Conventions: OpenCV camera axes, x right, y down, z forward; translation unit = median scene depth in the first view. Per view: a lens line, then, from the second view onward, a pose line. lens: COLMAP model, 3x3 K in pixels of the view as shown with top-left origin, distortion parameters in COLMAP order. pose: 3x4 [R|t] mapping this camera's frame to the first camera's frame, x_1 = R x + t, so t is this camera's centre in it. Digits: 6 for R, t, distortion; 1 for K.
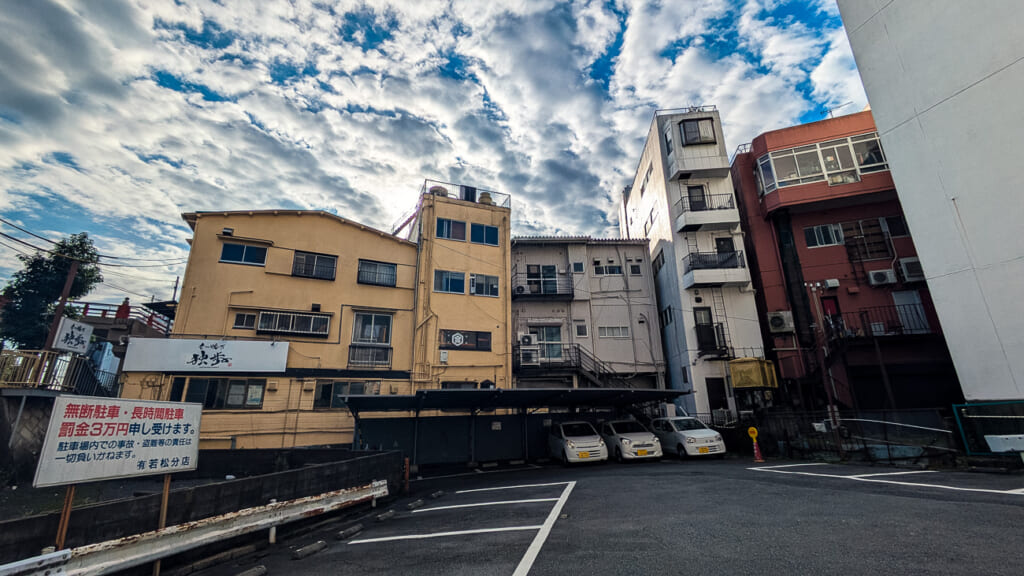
lens RADIAL K [[399.9, 0, 510.3], [0, 399.9, 289.0], [0, 0, 1]] dist [-0.001920, 0.000772]
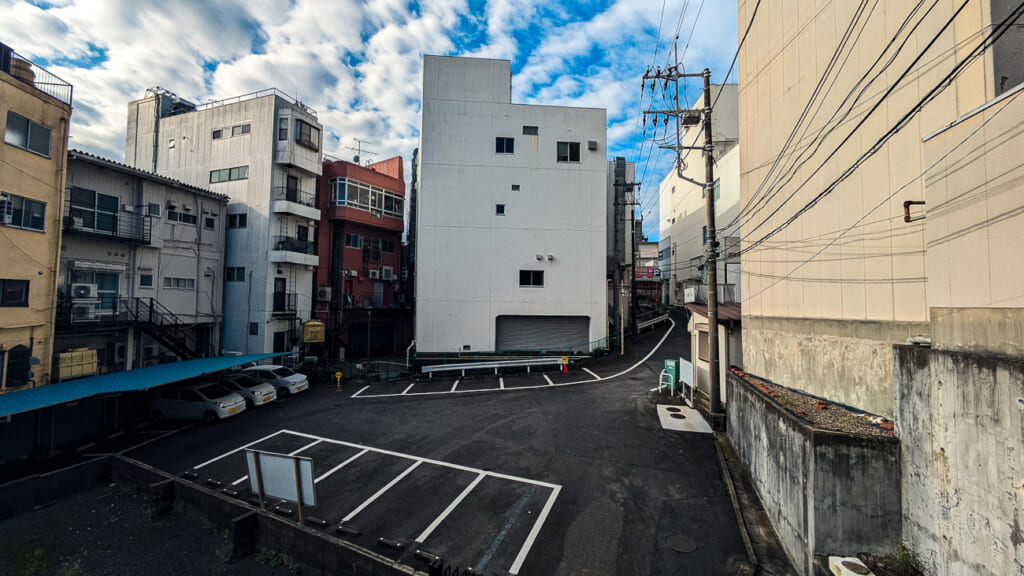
lens RADIAL K [[399.9, 0, 510.3], [0, 399.9, 289.0], [0, 0, 1]] dist [-0.001920, 0.000772]
pose [[0.222077, 0.052782, 0.973599, -0.624831], [-0.295990, 0.955061, 0.015738, -0.164498], [-0.929016, -0.291671, 0.227720, 0.012262]]
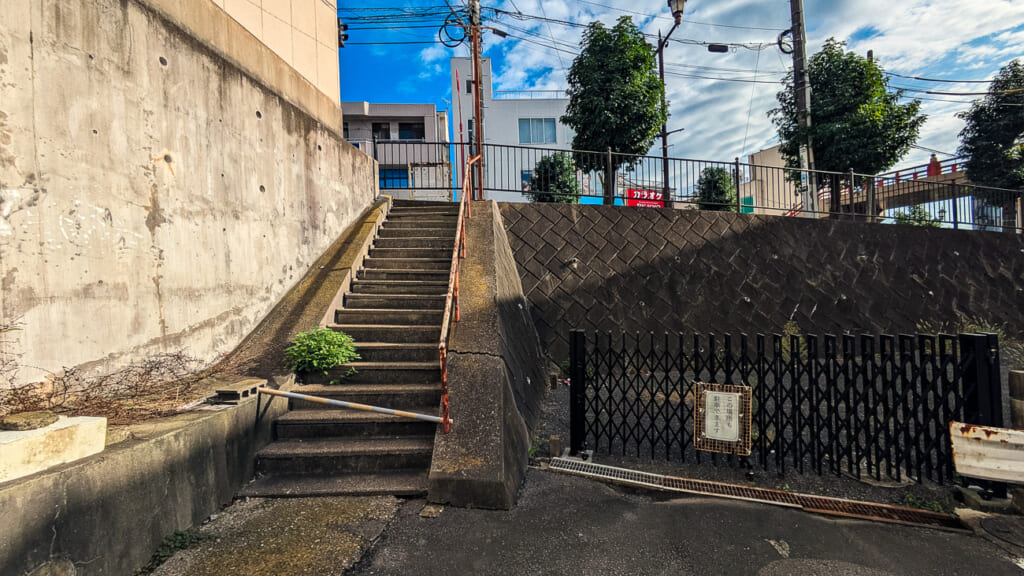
lens RADIAL K [[399.9, 0, 510.3], [0, 399.9, 289.0], [0, 0, 1]] dist [-0.001920, 0.000772]
pose [[-0.074561, 0.003615, -0.997210, -0.132610], [0.328818, 0.944156, -0.021163, -0.014323], [0.941445, -0.329478, -0.071586, -0.093065]]
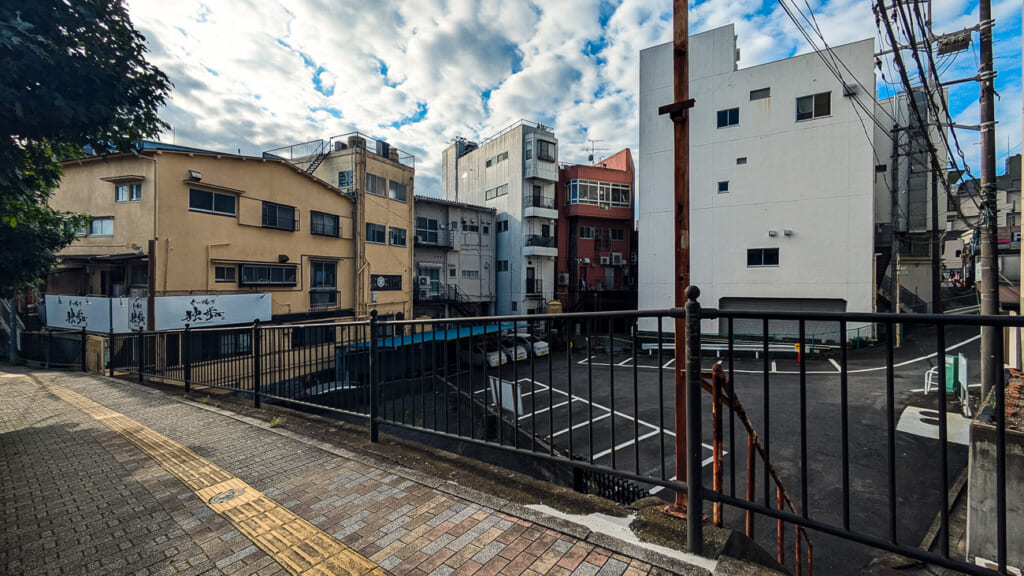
lens RADIAL K [[399.9, 0, 510.3], [0, 399.9, 289.0], [0, 0, 1]] dist [-0.001920, 0.000772]
pose [[0.747252, 0.006567, 0.664509, -0.705665], [-0.201284, 0.955215, 0.216908, -0.218183], [-0.633324, -0.295840, 0.715108, -0.161440]]
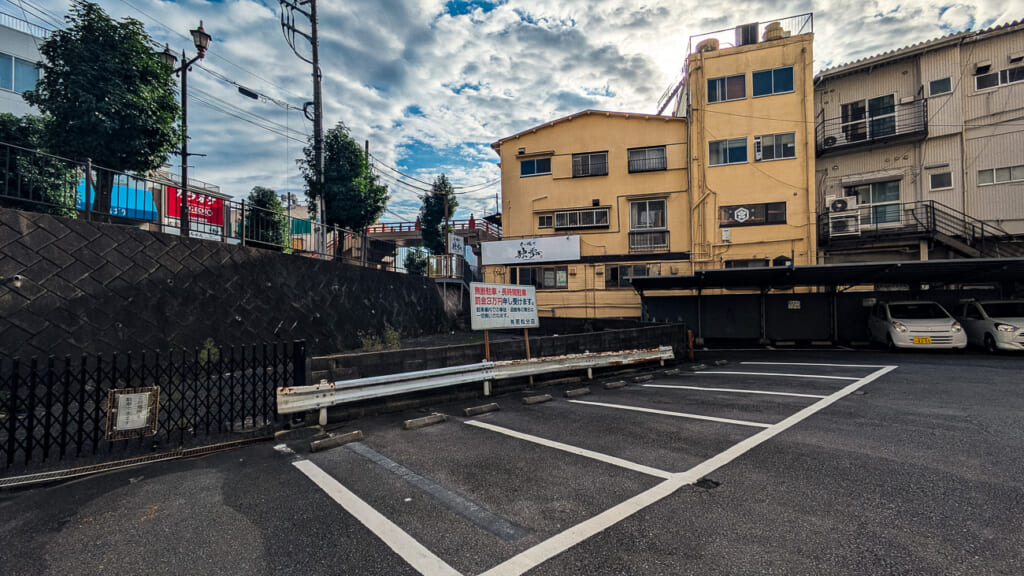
lens RADIAL K [[399.9, 0, 510.3], [0, 399.9, 289.0], [0, 0, 1]] dist [-0.001920, 0.000772]
pose [[0.779575, -0.005800, -0.626282, 0.029611], [0.187160, 0.956423, 0.224113, -0.017226], [0.597691, -0.291928, 0.746689, -0.055681]]
